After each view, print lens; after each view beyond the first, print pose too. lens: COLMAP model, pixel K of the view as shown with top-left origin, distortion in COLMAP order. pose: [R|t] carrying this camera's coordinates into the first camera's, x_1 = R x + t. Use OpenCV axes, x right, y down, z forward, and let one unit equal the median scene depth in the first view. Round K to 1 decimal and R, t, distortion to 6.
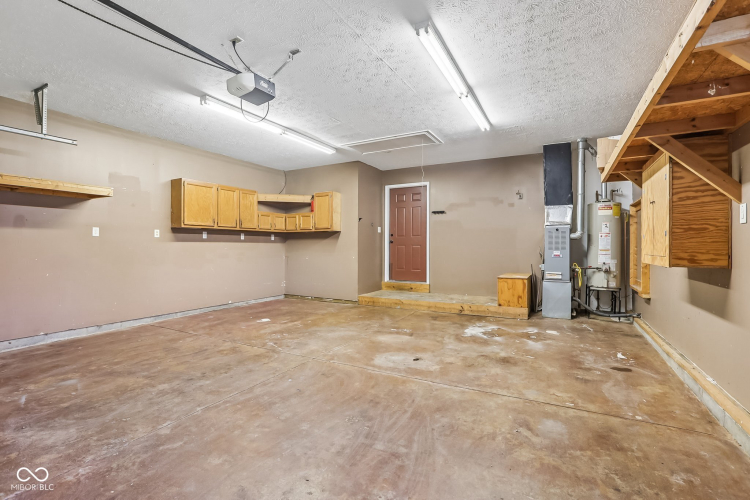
lens RADIAL K [[342.9, 0, 373.3], [0, 342.9, 249.9], [0, 0, 1]] dist [-0.042416, 0.013183]
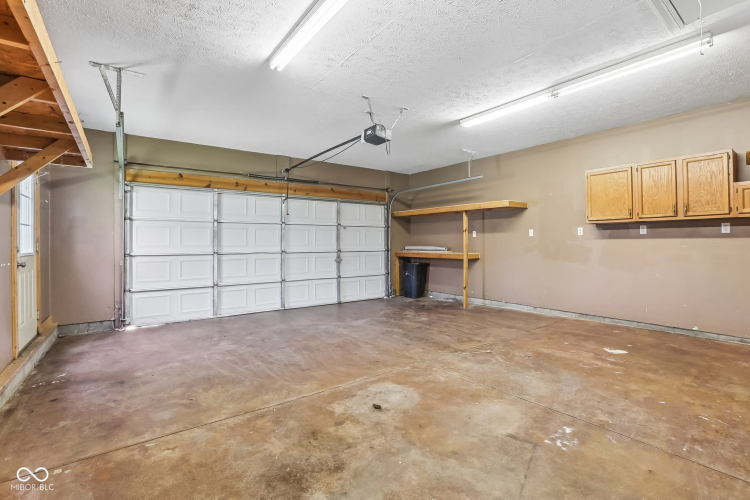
lens RADIAL K [[342.9, 0, 380.8], [0, 342.9, 243.1], [0, 0, 1]] dist [-0.042416, 0.013183]
pose [[-0.402362, 0.000980, -0.915480, 0.757607], [-0.001265, 0.999998, 0.001627, -0.022229], [0.915480, 0.001813, -0.402360, 1.265681]]
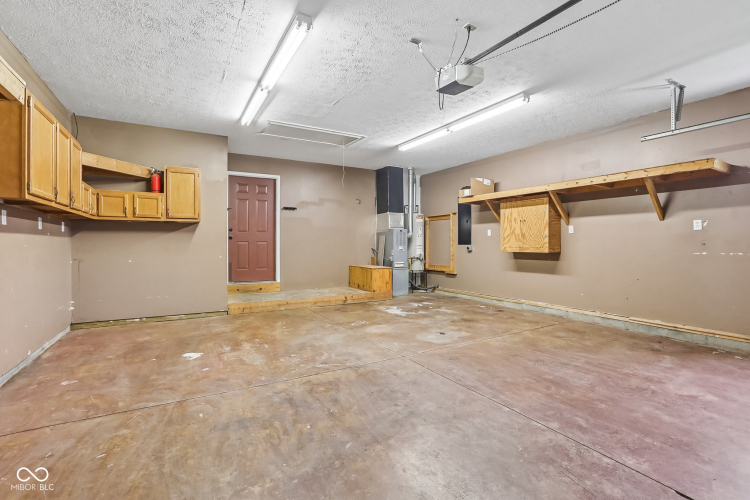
lens RADIAL K [[342.9, 0, 375.7], [0, 342.9, 247.5], [0, 0, 1]] dist [-0.042416, 0.013183]
pose [[0.509750, -0.009434, 0.860271, -1.046641], [0.007842, 0.999949, 0.006319, -0.002146], [-0.860287, 0.003525, 0.509798, 0.560054]]
